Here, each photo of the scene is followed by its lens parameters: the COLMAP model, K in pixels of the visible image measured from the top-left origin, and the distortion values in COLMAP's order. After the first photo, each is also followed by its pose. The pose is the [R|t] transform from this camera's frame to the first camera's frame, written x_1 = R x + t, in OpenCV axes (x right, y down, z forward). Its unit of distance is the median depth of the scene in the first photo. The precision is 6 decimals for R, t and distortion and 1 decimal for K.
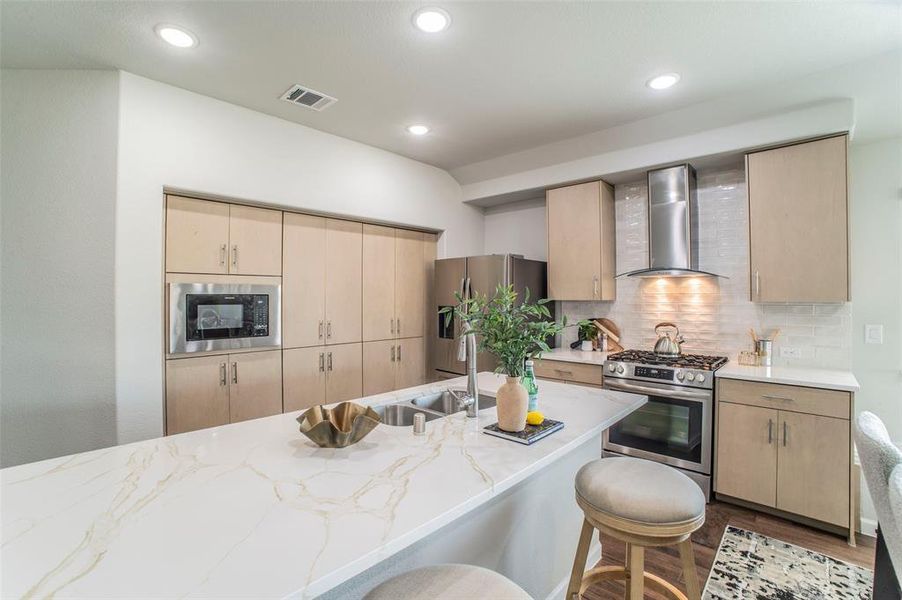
lens RADIAL K [[408.3, 0, 451.4], [0, 408.3, 295.4], [0, 0, 1]] dist [-0.096470, 0.034964]
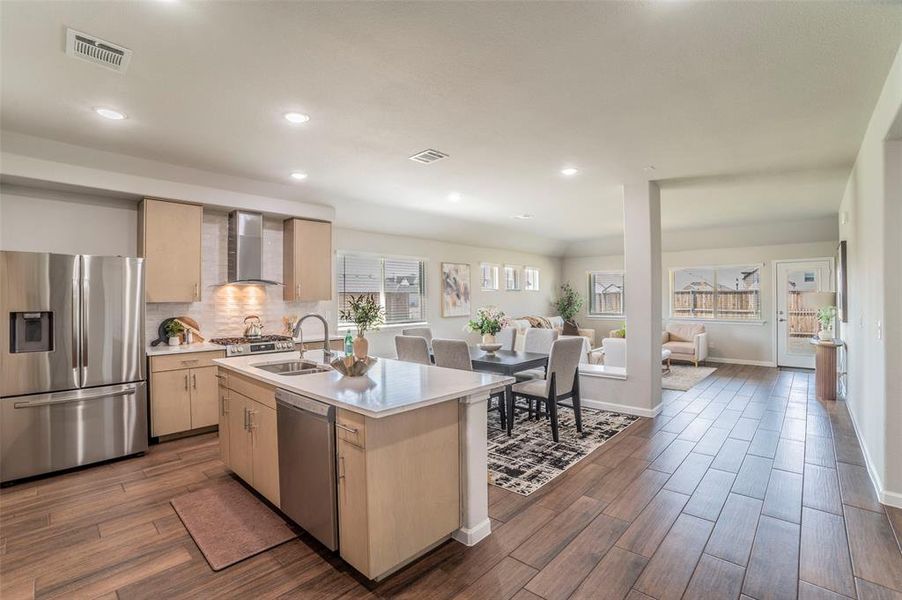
lens RADIAL K [[408.3, 0, 451.4], [0, 408.3, 295.4], [0, 0, 1]] dist [-0.096470, 0.034964]
pose [[0.009091, 0.005258, 0.999945, -0.946281], [0.002815, 0.999982, -0.005283, 0.002151], [-0.999955, 0.002863, 0.009076, 0.231798]]
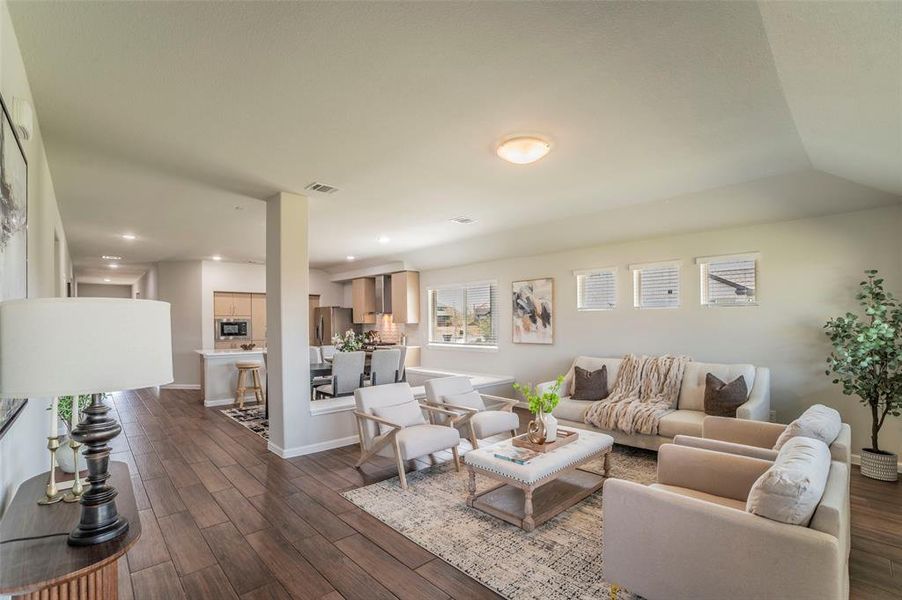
lens RADIAL K [[418.4, 0, 450.7], [0, 418.4, 320.4], [0, 0, 1]] dist [-0.064987, 0.000325]
pose [[0.996505, -0.007886, -0.083166, 1.280488], [0.008023, 0.999967, 0.001306, -0.006327], [0.083153, -0.001969, 0.996535, -1.887307]]
